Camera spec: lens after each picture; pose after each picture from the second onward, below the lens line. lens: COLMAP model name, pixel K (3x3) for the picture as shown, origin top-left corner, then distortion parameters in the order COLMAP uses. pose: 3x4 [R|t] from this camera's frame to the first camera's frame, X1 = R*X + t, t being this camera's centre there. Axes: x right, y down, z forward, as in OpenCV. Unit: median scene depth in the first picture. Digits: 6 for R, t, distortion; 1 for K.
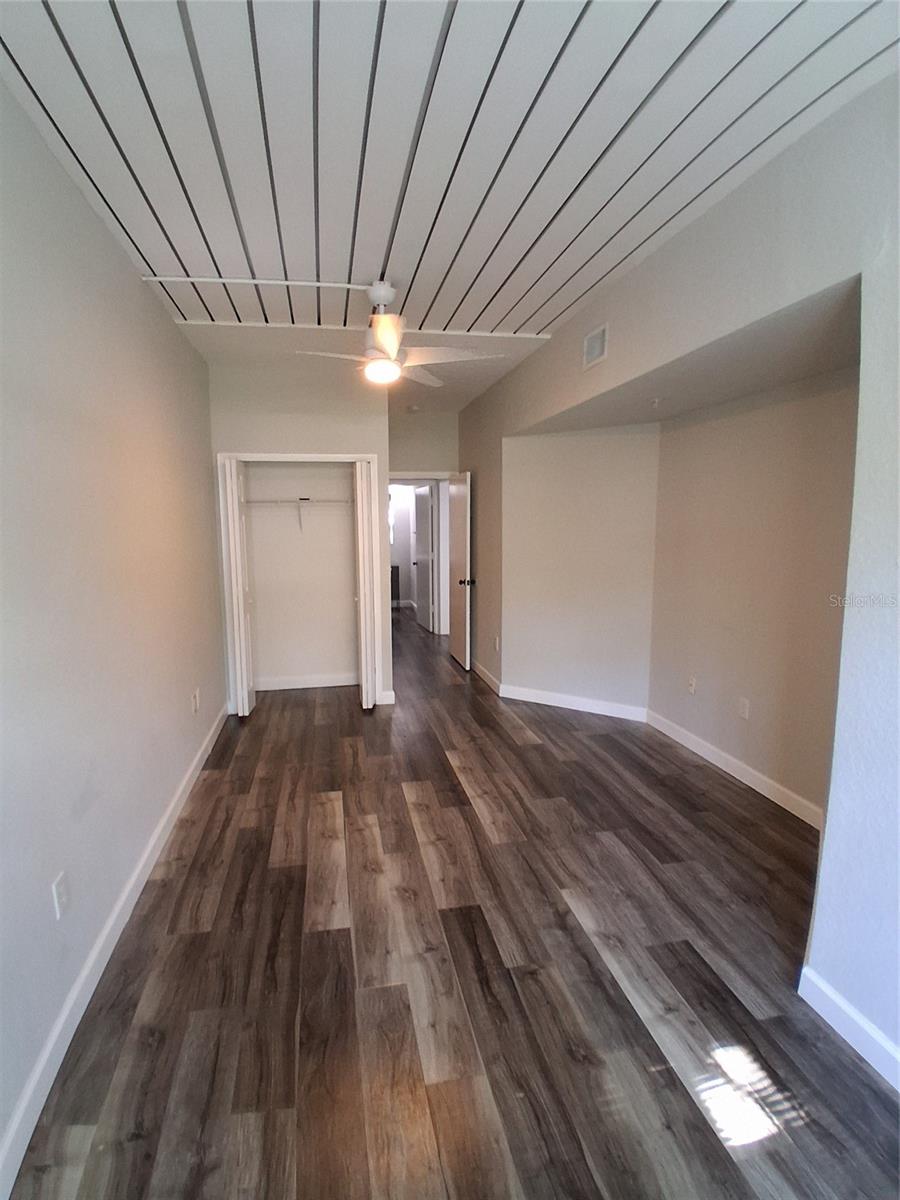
lens RADIAL K [[598.2, 0, 460.0], [0, 598.2, 600.1], [0, 0, 1]] dist [-0.010686, -0.034092]
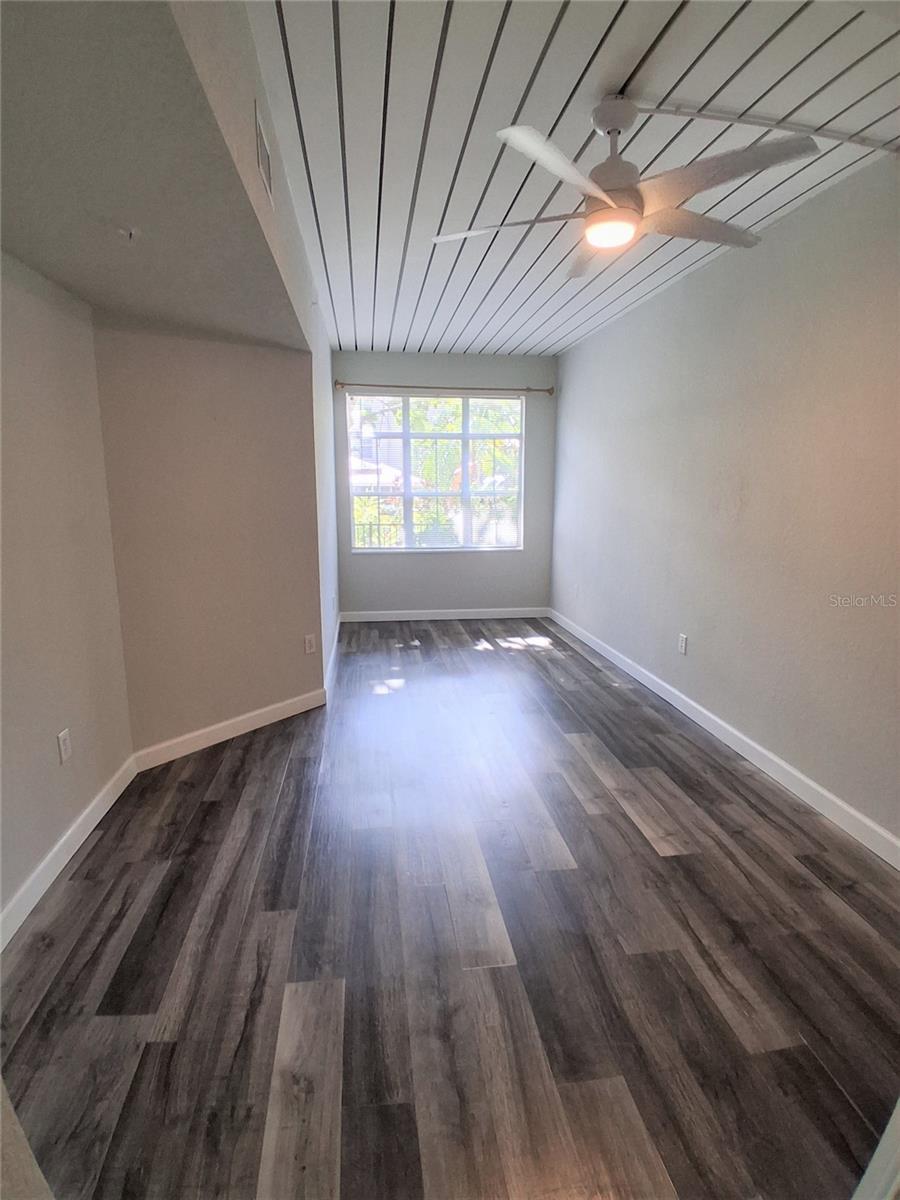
lens RADIAL K [[598.2, 0, 455.4], [0, 598.2, 599.0], [0, 0, 1]] dist [-0.010686, -0.034092]
pose [[-0.997147, -0.006701, 0.075192, -0.013057], [0.017488, 0.948452, 0.316437, -0.193437], [-0.073437, 0.316849, -0.945629, 1.683209]]
